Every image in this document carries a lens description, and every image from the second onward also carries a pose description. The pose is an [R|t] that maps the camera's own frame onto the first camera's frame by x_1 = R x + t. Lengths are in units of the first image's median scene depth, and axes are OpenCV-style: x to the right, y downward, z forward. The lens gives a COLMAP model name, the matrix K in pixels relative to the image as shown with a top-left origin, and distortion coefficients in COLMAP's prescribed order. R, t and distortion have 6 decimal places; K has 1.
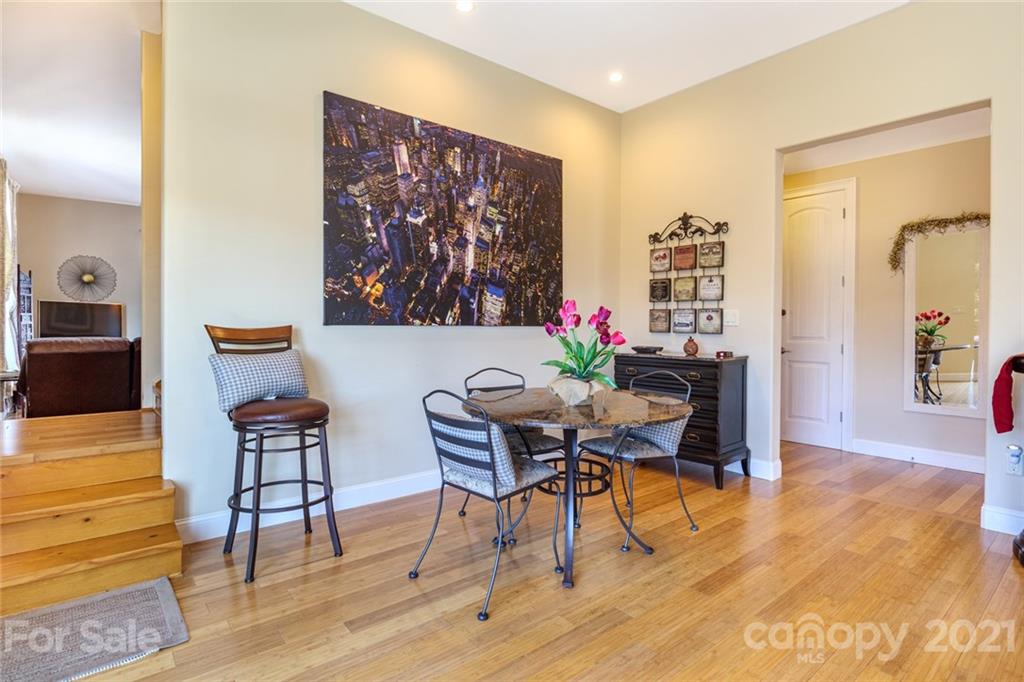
lens RADIAL K [[509.9, 0, 512.2], [0, 509.9, 331.6], [0, 0, 1]] dist [-0.001521, -0.000149]
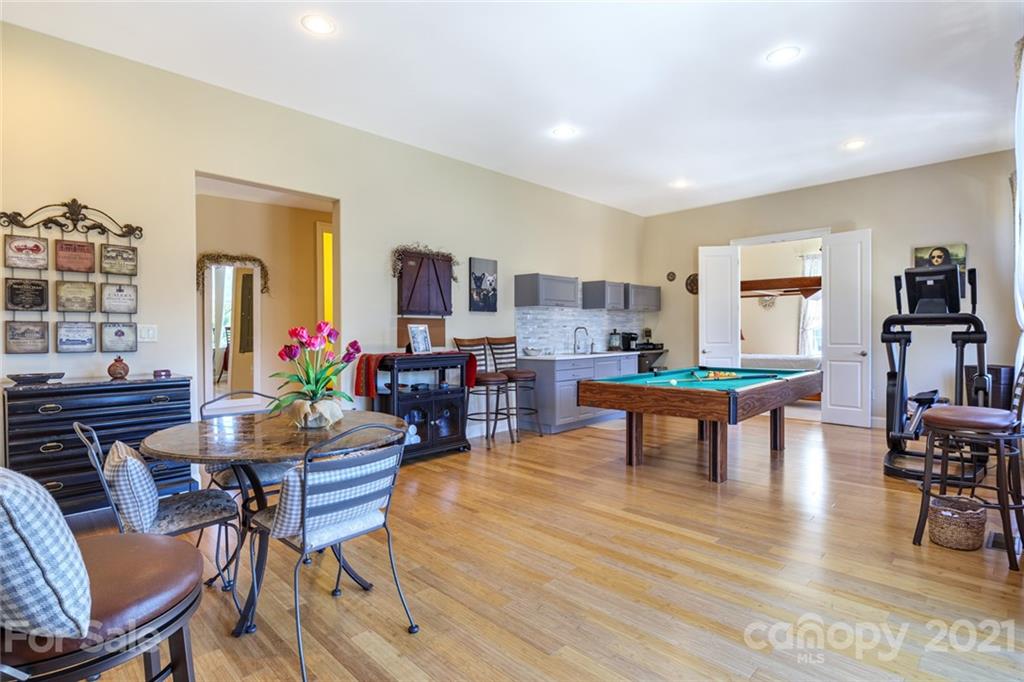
lens RADIAL K [[509.9, 0, 512.2], [0, 509.9, 331.6], [0, 0, 1]] dist [-0.001521, -0.000149]
pose [[-0.097869, -0.001477, 0.995198, -0.511881], [0.021534, 0.999762, 0.003601, -0.018273], [-0.994966, 0.021783, -0.097814, 0.414914]]
